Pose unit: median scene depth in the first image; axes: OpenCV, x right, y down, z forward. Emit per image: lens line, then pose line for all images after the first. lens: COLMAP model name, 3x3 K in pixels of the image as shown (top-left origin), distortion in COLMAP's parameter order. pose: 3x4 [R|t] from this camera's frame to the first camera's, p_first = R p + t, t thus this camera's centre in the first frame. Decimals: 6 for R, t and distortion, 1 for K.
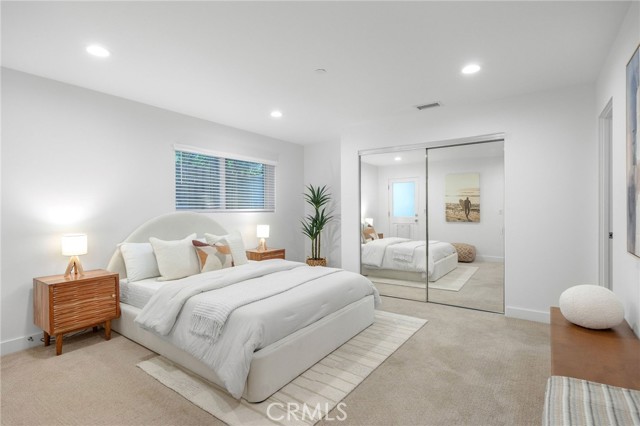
lens RADIAL K [[314.1, 0, 320.0], [0, 314.1, 213.0], [0, 0, 1]] dist [0.000718, 0.000493]
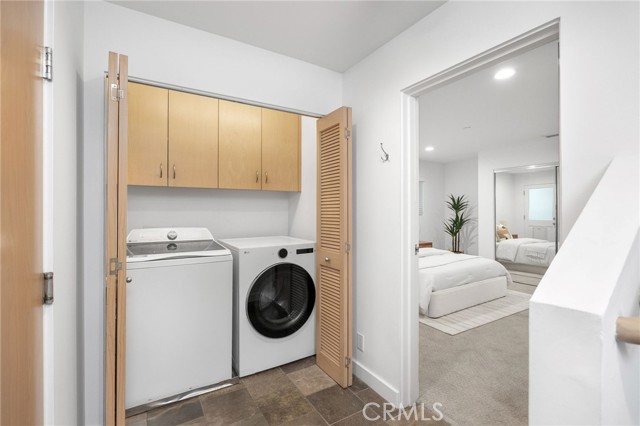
lens RADIAL K [[289.3, 0, 328.7], [0, 289.3, 211.5], [0, 0, 1]] dist [0.000795, 0.000018]
pose [[0.924659, 0.004192, -0.380774, -0.044377], [-0.006431, 0.999969, -0.004608, -0.011196], [0.380743, 0.006710, 0.924657, -0.310842]]
